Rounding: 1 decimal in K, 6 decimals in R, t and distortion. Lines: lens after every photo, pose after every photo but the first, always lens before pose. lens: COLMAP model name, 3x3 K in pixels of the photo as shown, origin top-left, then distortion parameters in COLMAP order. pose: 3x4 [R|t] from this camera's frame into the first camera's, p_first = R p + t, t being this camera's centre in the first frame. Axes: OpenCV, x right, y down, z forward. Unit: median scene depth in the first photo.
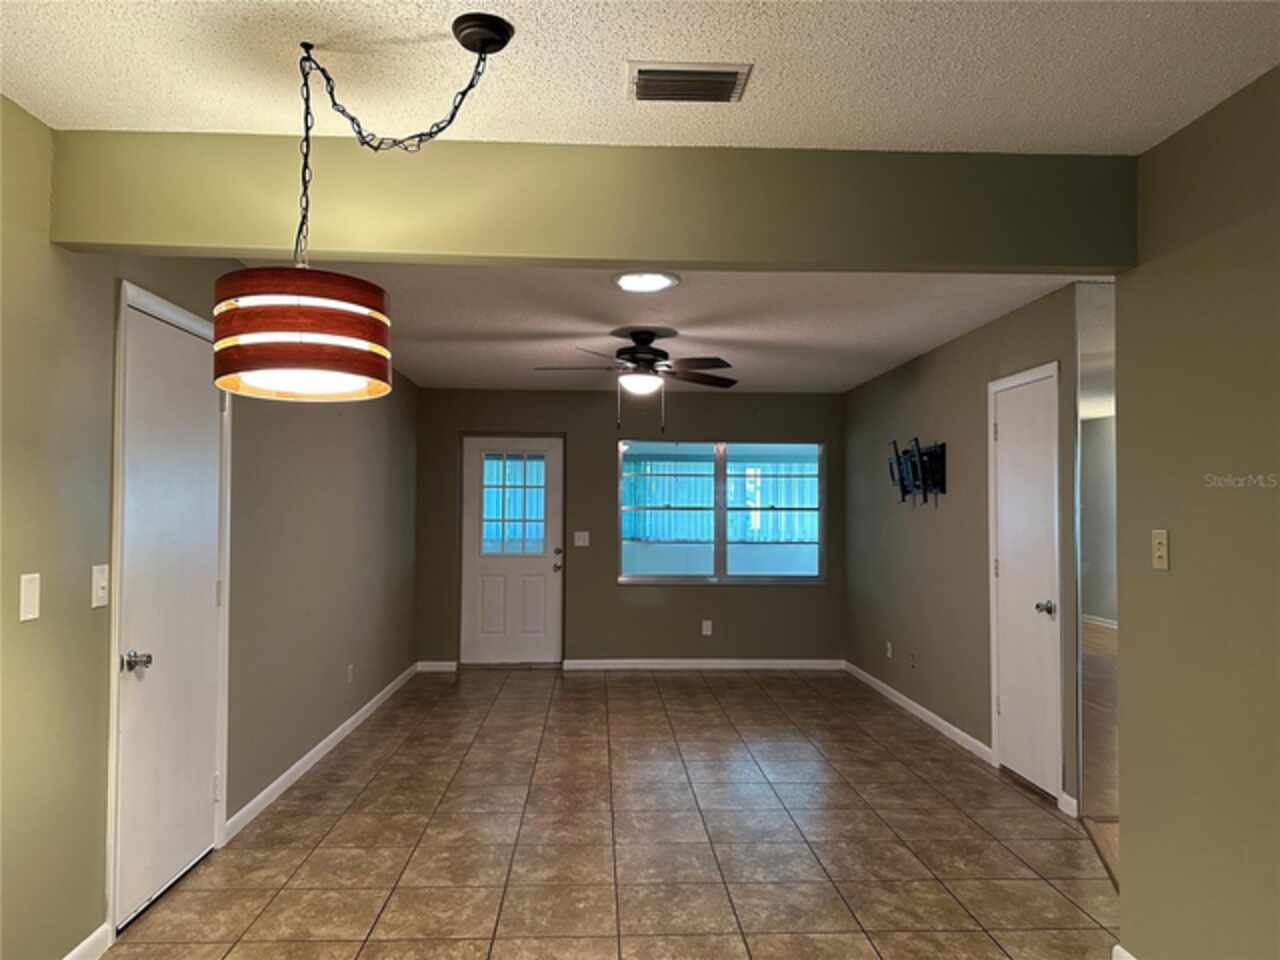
lens RADIAL K [[866.8, 0, 644.9], [0, 866.8, 477.2], [0, 0, 1]] dist [0.030365, -0.008241]
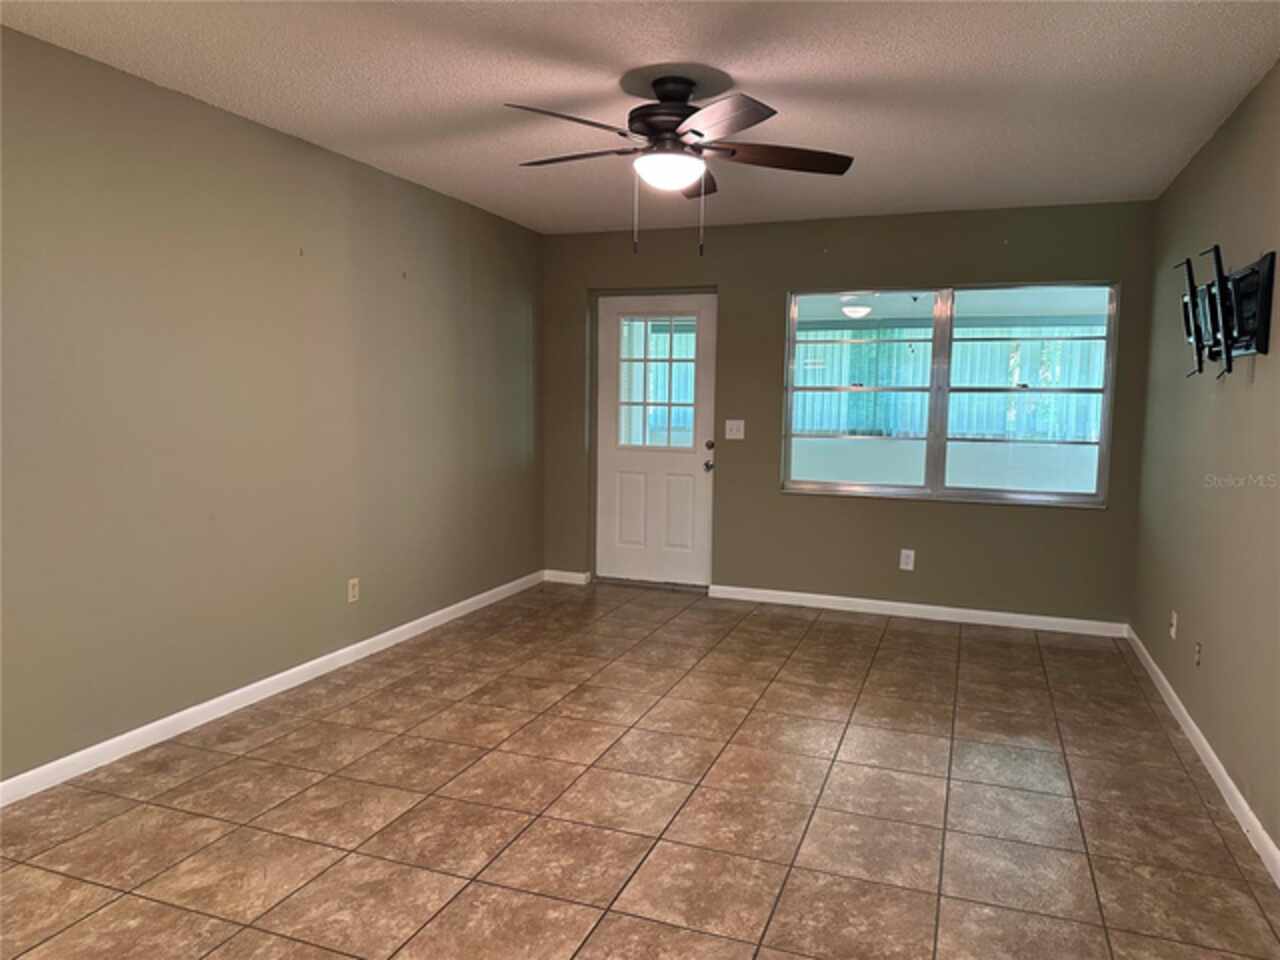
lens RADIAL K [[866.8, 0, 632.7], [0, 866.8, 488.2], [0, 0, 1]] dist [0.030365, -0.008241]
pose [[0.904890, 0.051305, -0.422542, 0.165462], [0.011301, 0.989463, 0.144344, 0.012007], [0.425495, -0.135390, 0.894776, 0.283776]]
